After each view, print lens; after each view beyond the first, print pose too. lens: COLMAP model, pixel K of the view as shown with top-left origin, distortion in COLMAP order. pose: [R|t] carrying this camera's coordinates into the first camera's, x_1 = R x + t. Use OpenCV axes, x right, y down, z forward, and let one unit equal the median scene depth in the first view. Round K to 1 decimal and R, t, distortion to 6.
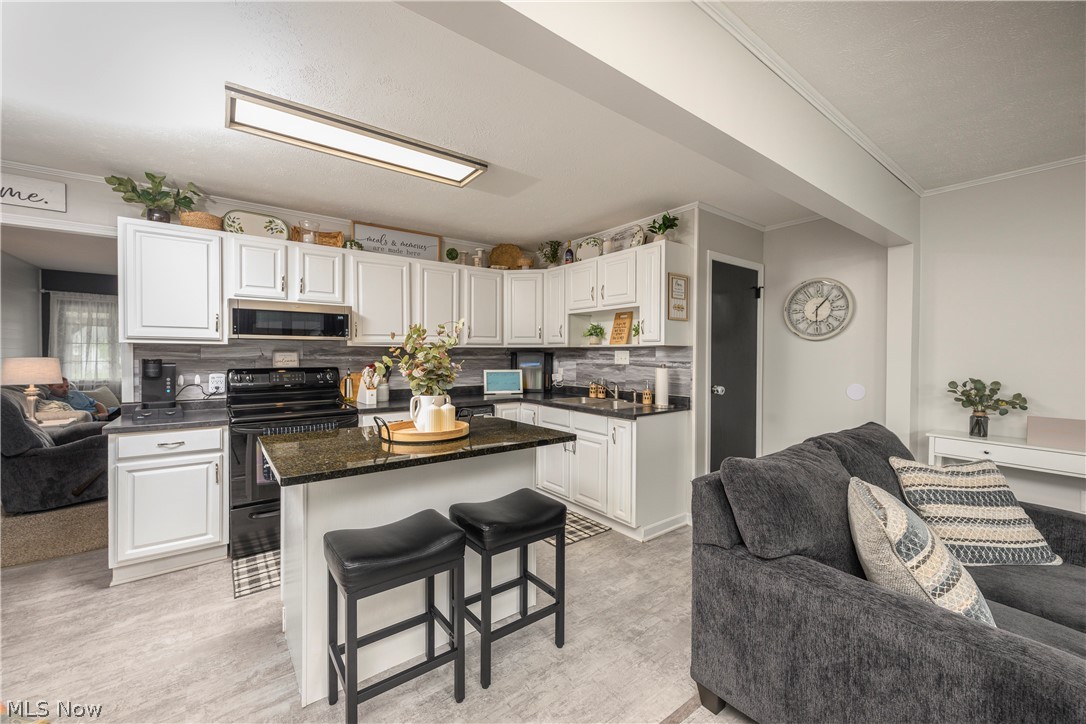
lens RADIAL K [[426.8, 0, 545.8], [0, 426.8, 358.6], [0, 0, 1]] dist [0.000267, -0.000005]
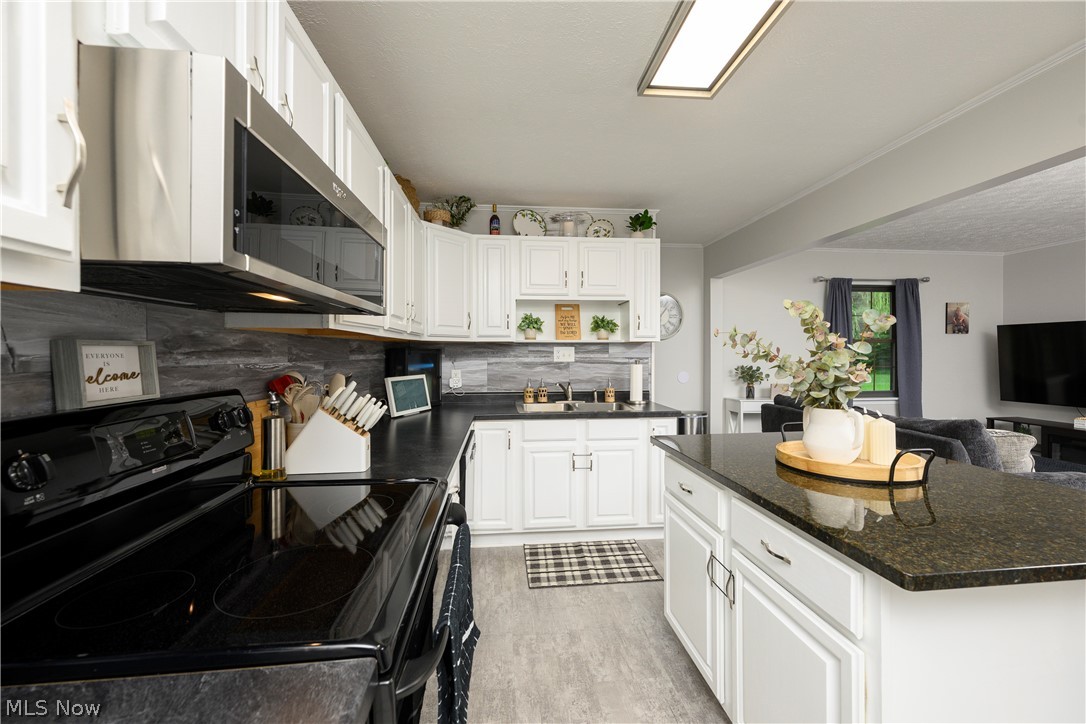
lens RADIAL K [[426.8, 0, 542.4], [0, 426.8, 354.6], [0, 0, 1]] dist [0.000267, -0.000005]
pose [[0.523093, -0.008772, 0.852231, -0.612196], [0.013292, 0.999909, 0.002134, -0.004675], [-0.852172, 0.010211, 0.523162, 0.571804]]
